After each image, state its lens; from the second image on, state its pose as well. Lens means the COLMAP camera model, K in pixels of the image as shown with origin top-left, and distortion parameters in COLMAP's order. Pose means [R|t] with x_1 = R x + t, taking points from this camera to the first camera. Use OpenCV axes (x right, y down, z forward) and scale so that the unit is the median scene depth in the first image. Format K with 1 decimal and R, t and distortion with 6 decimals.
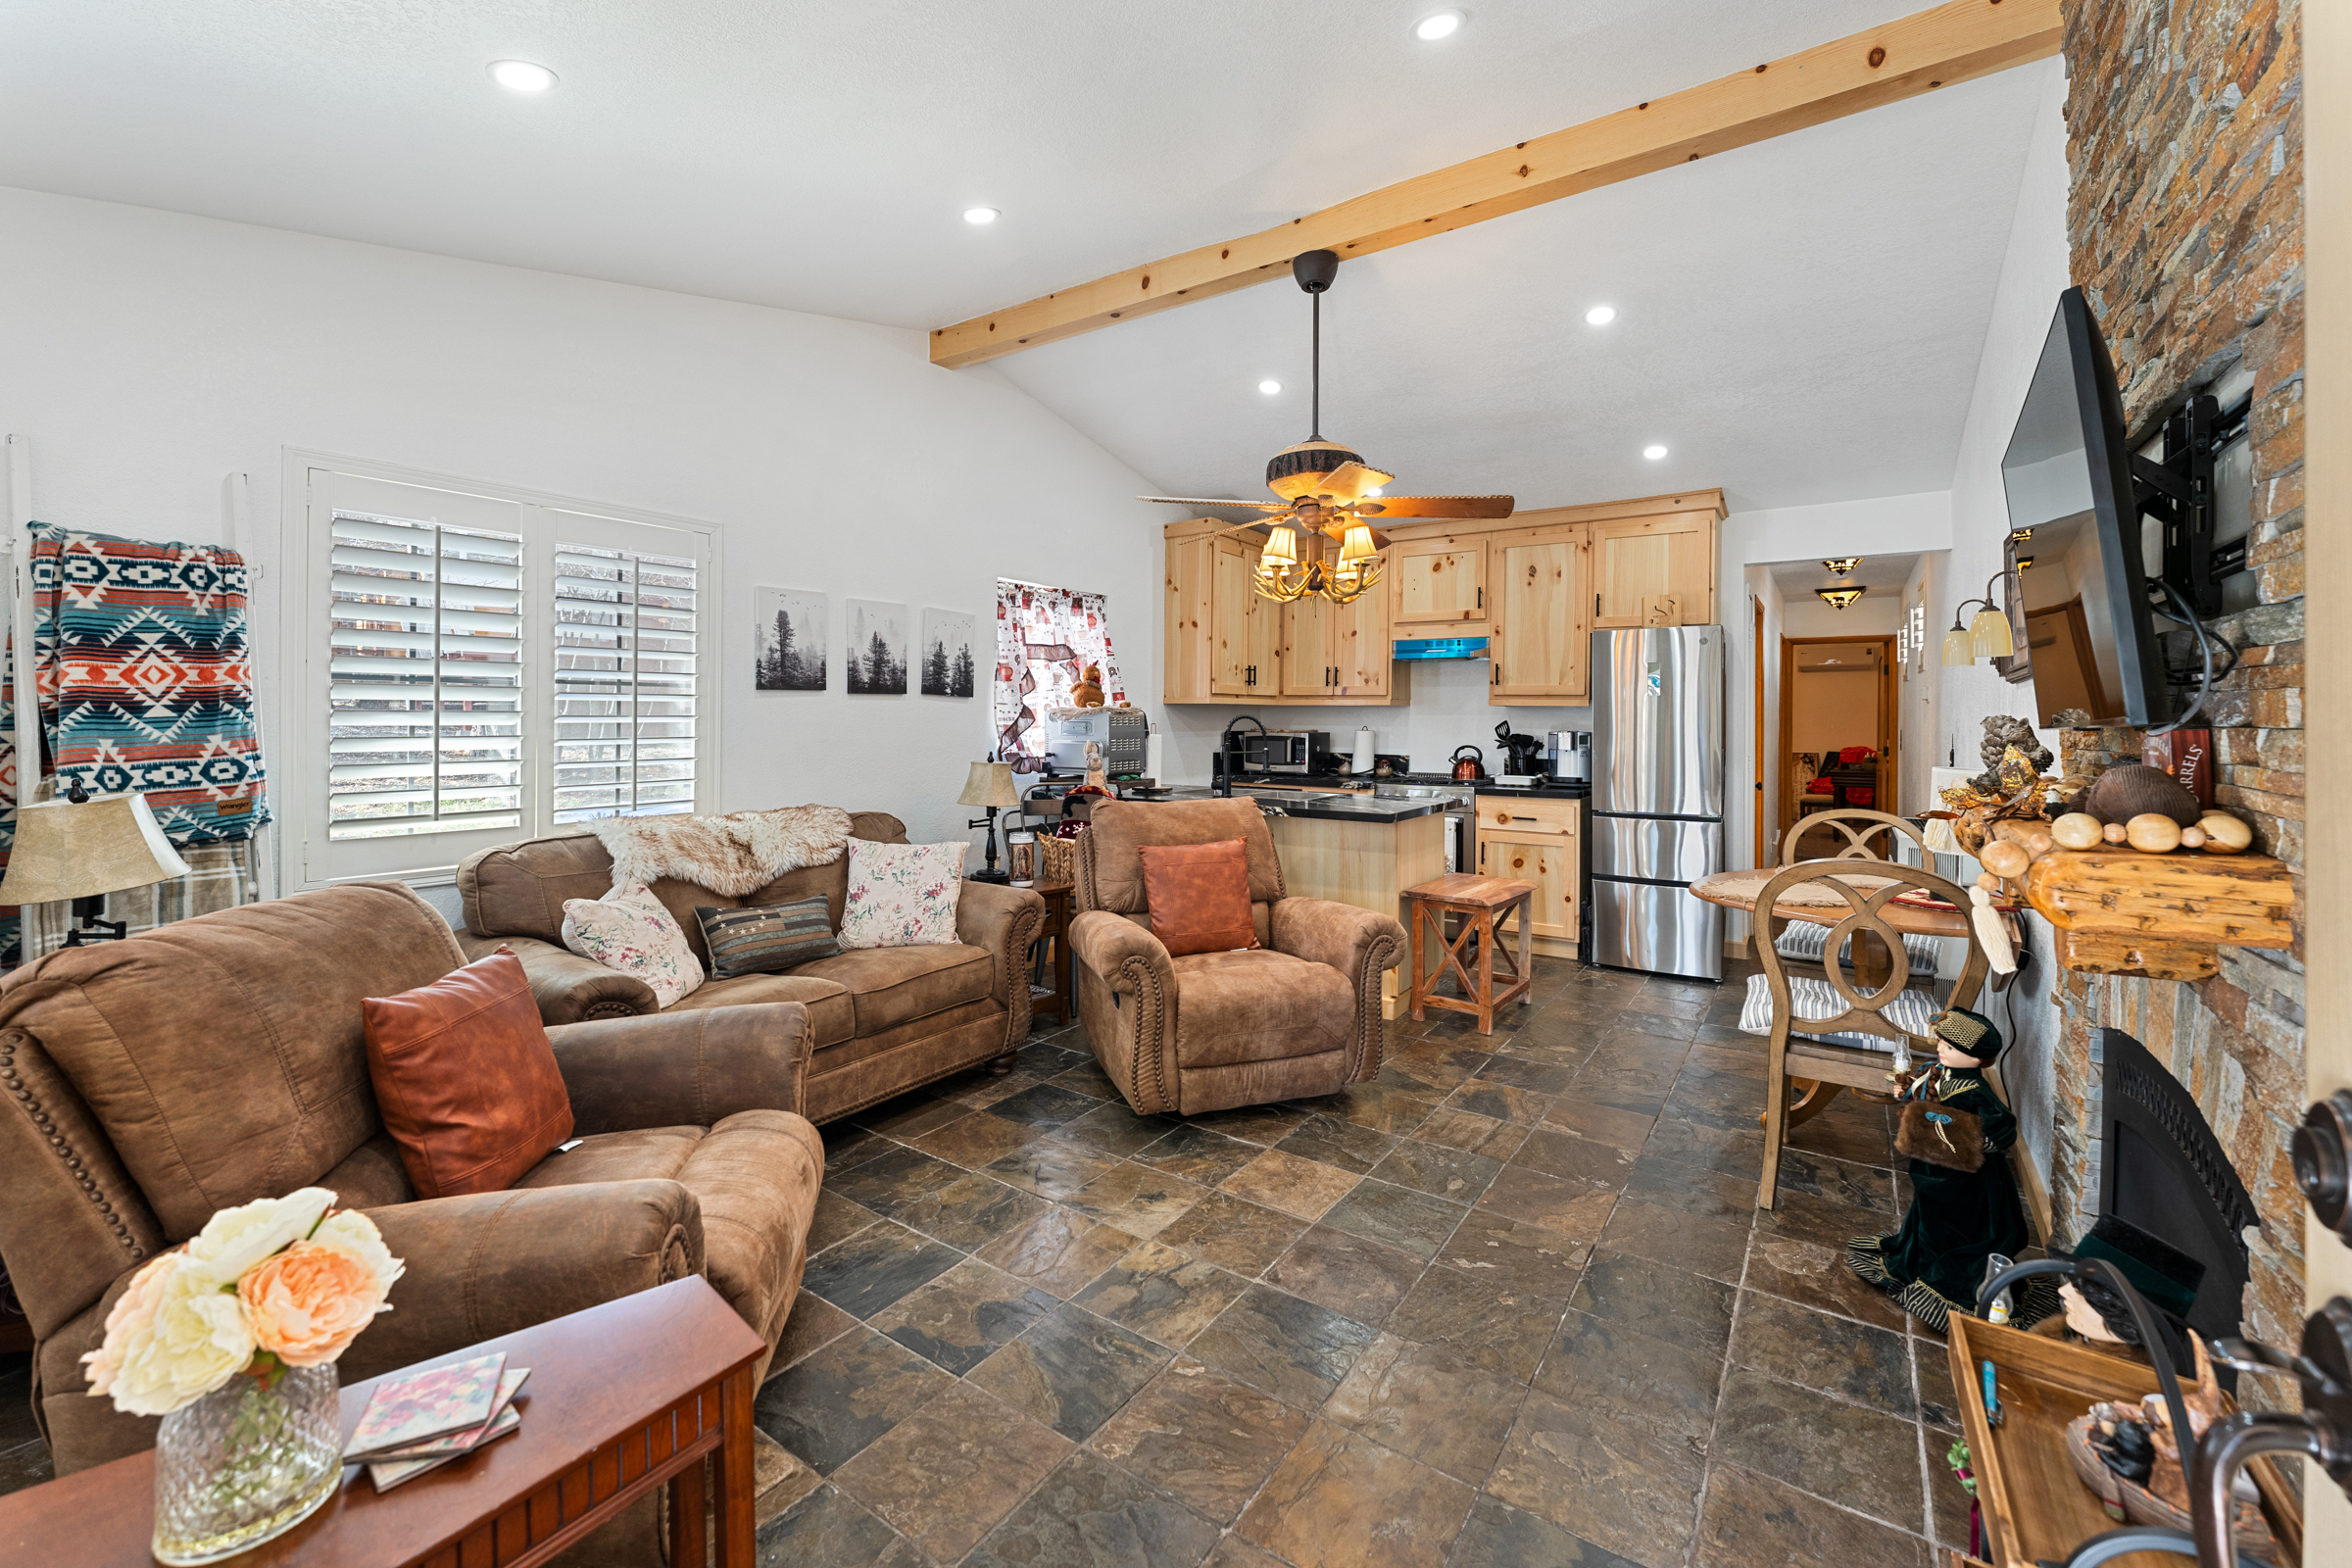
lens RADIAL K [[957.2, 0, 1174.8], [0, 957.2, 714.1], [0, 0, 1]] dist [0.000103, 0.000030]
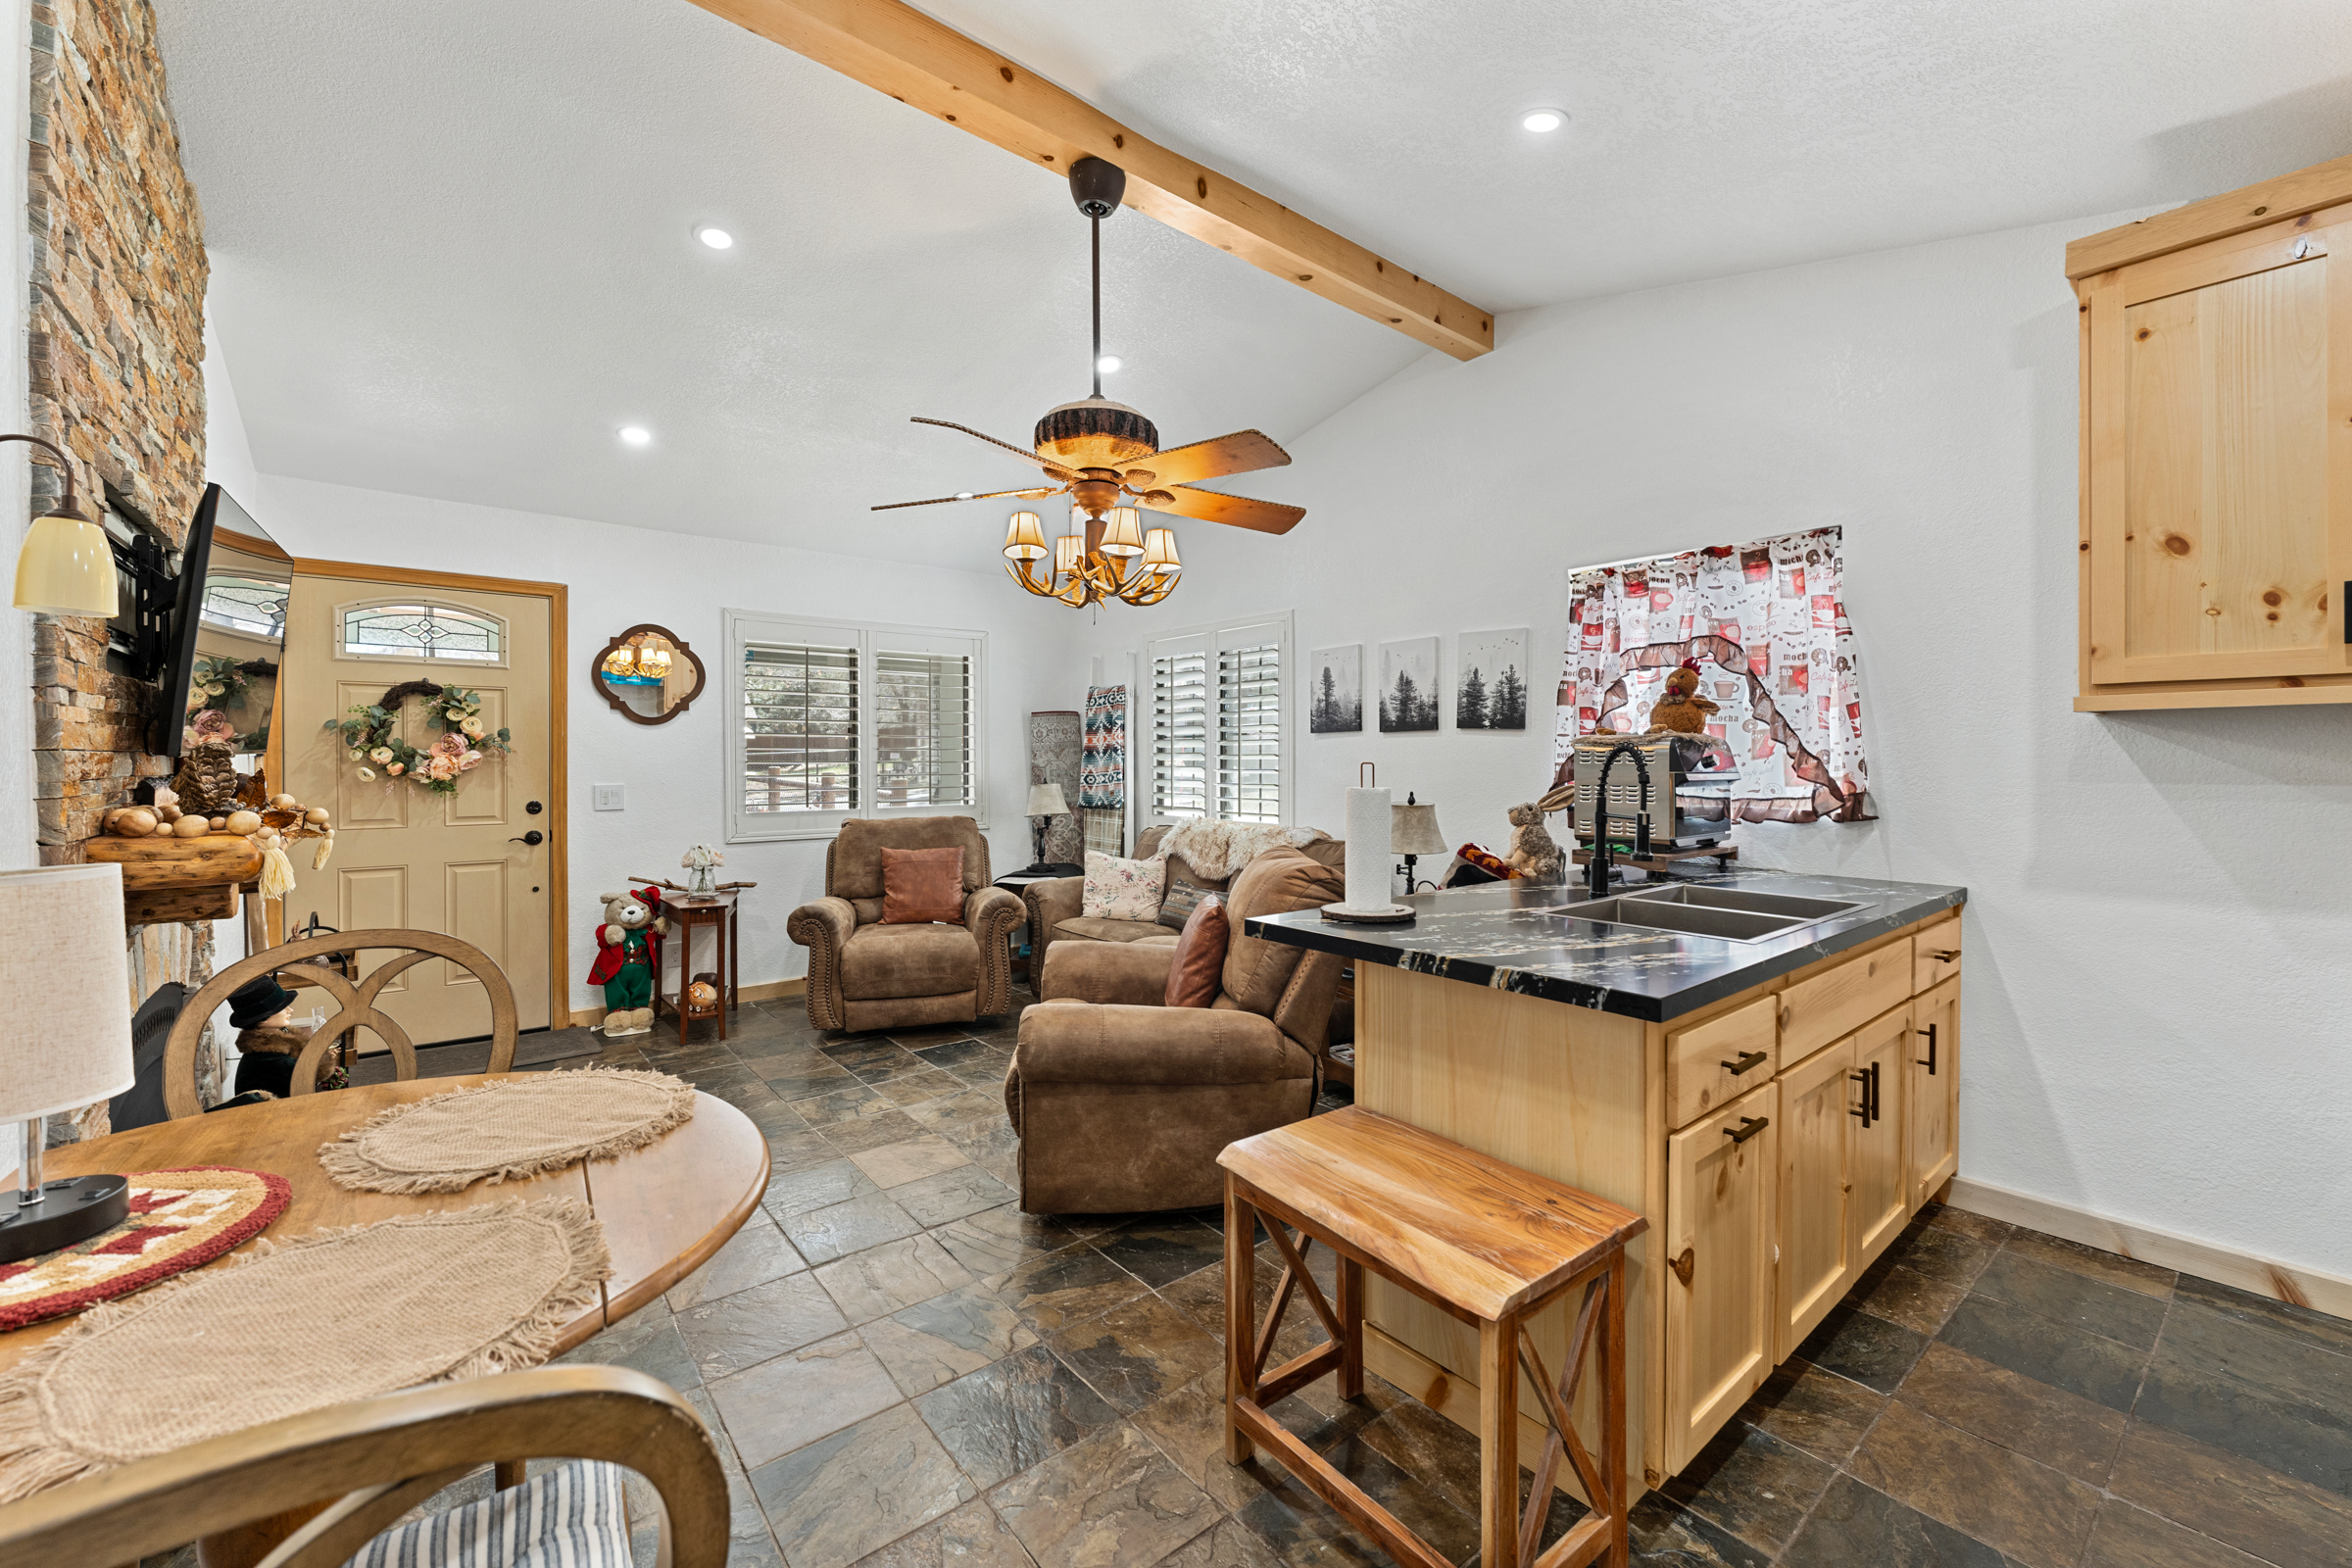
lens RADIAL K [[942.5, 0, 1177.9], [0, 942.5, 766.3], [0, 0, 1]] dist [0.000465, 0.000281]
pose [[-0.274848, 0.003006, -0.961483, 0.554573], [0.003792, 0.999991, 0.002042, 0.009990], [0.961480, -0.003085, -0.274857, 0.806306]]
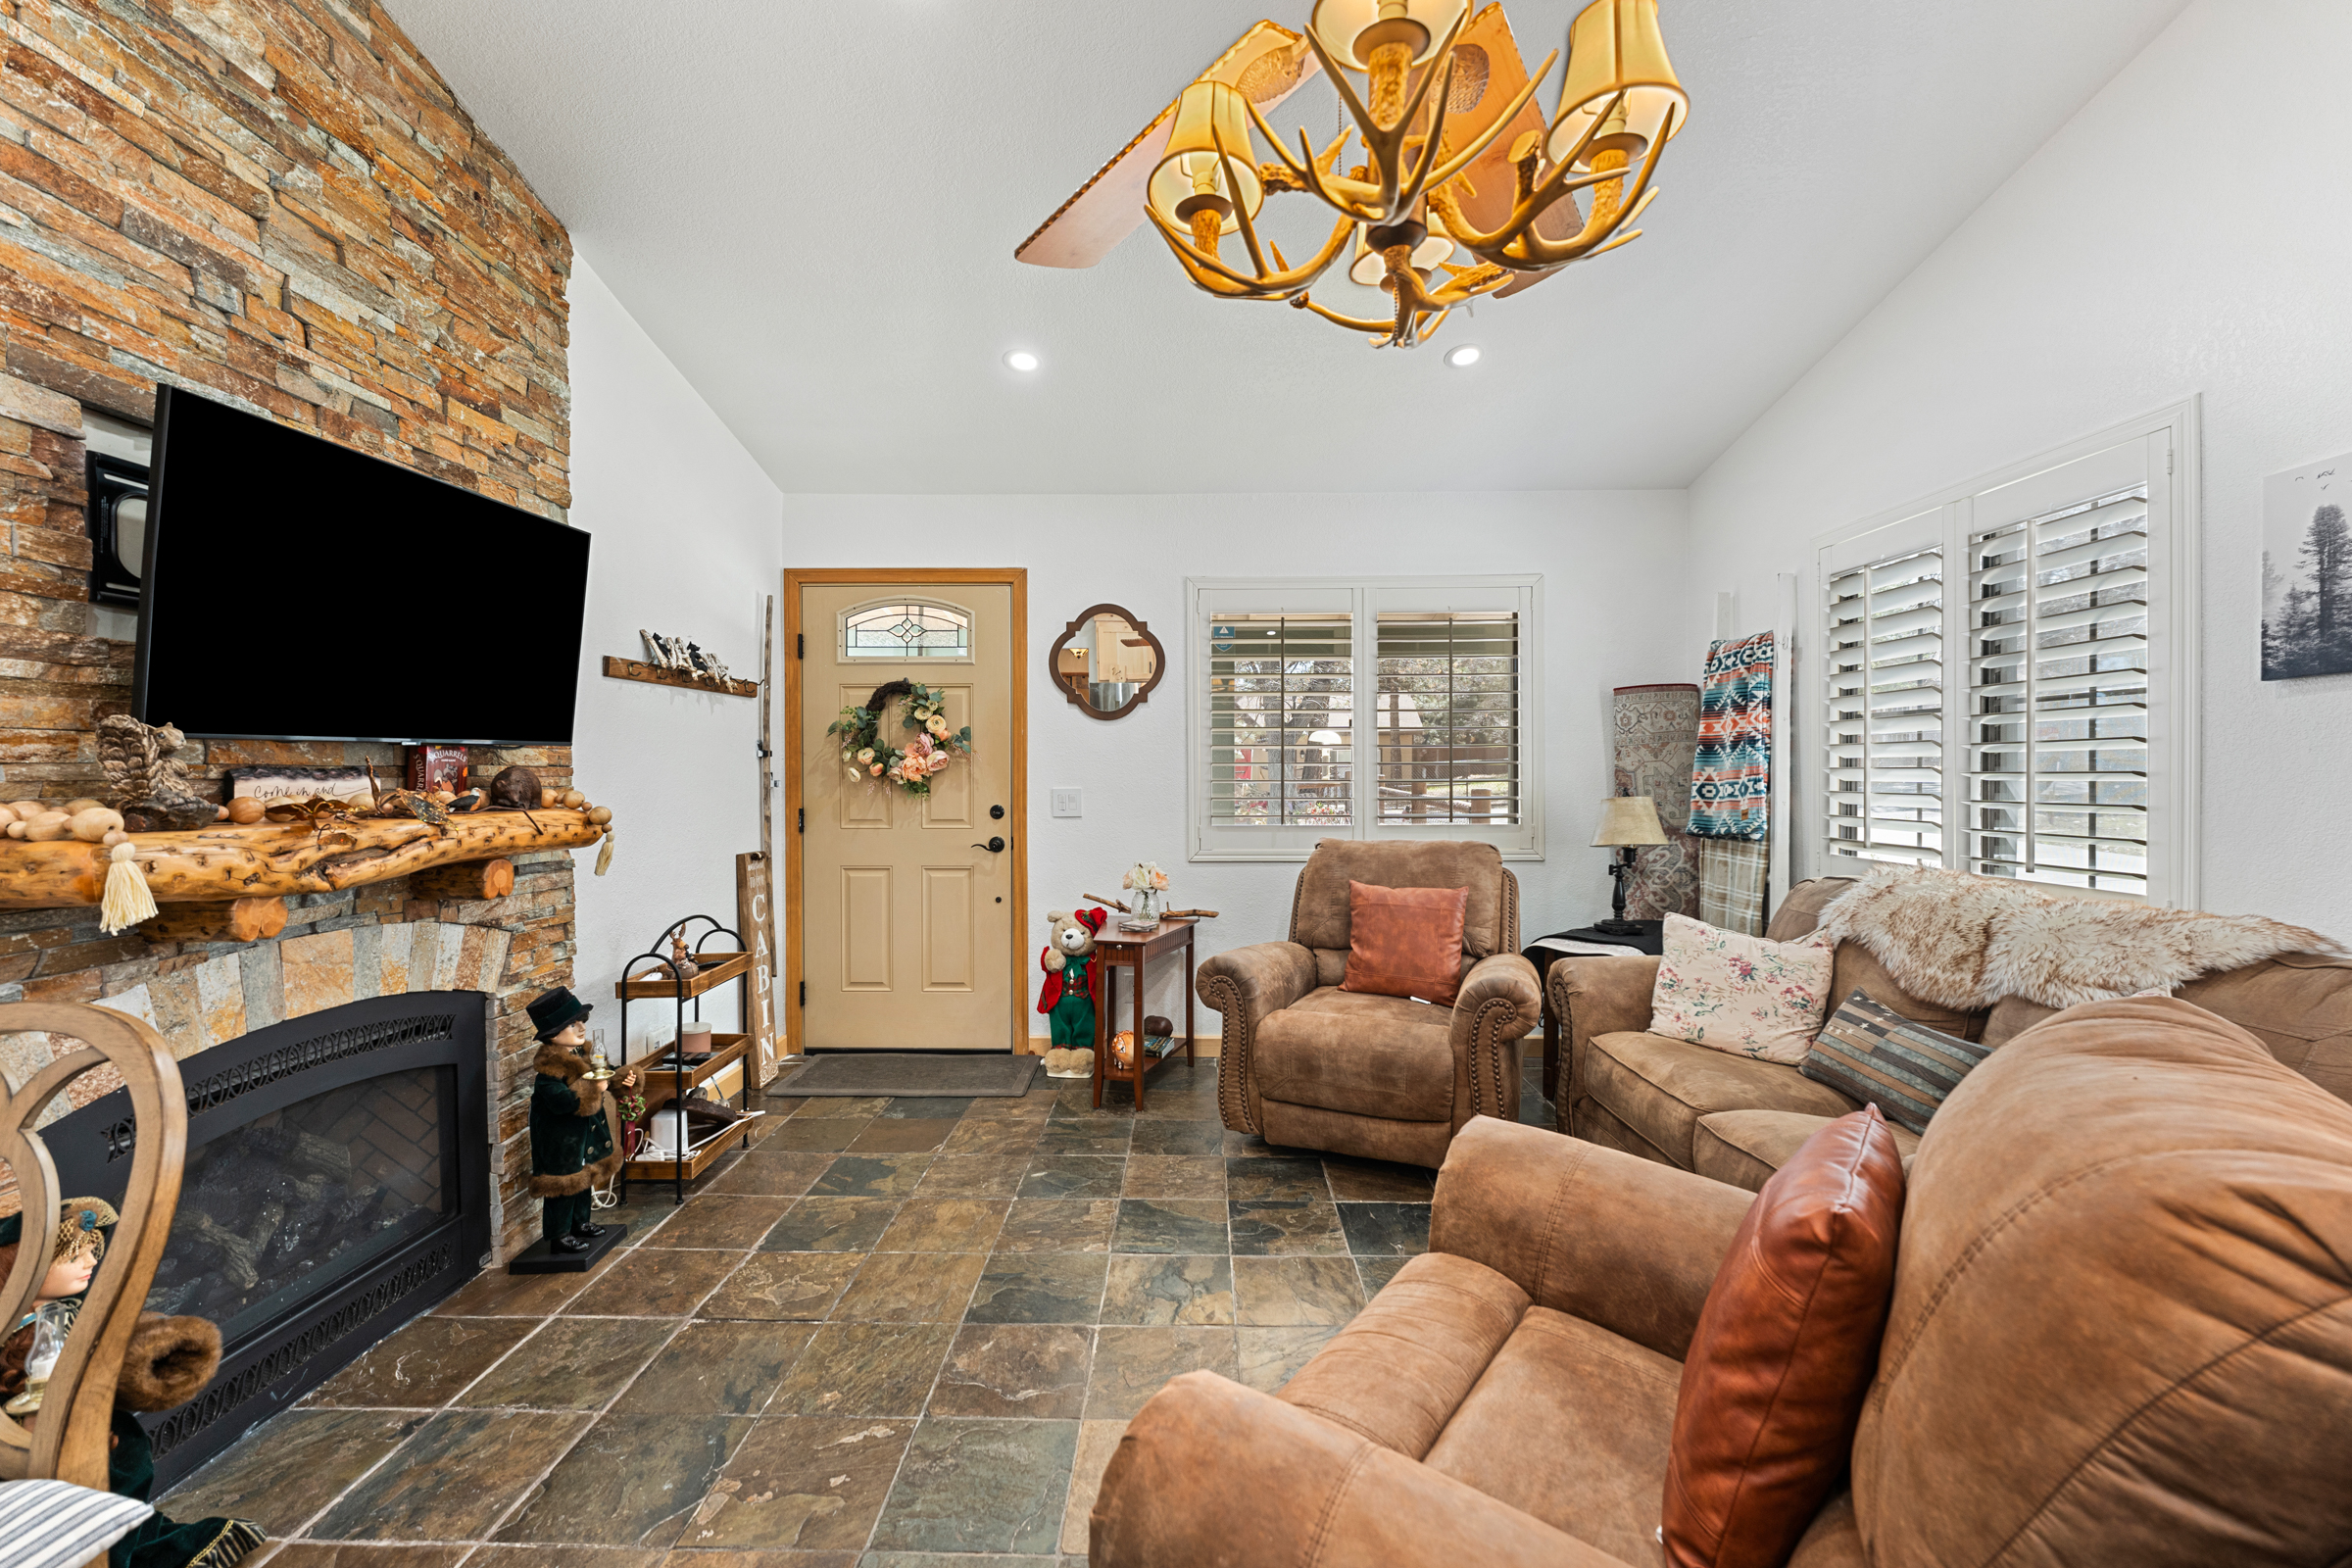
lens RADIAL K [[936.3, 0, 1173.1], [0, 936.3, 779.0], [0, 0, 1]] dist [0.000289, -0.000004]
pose [[-0.830712, 0.000808, -0.556702, 0.224415], [-0.000307, 0.999998, 0.001910, 0.017313], [0.556702, 0.001758, -0.830710, 0.750666]]
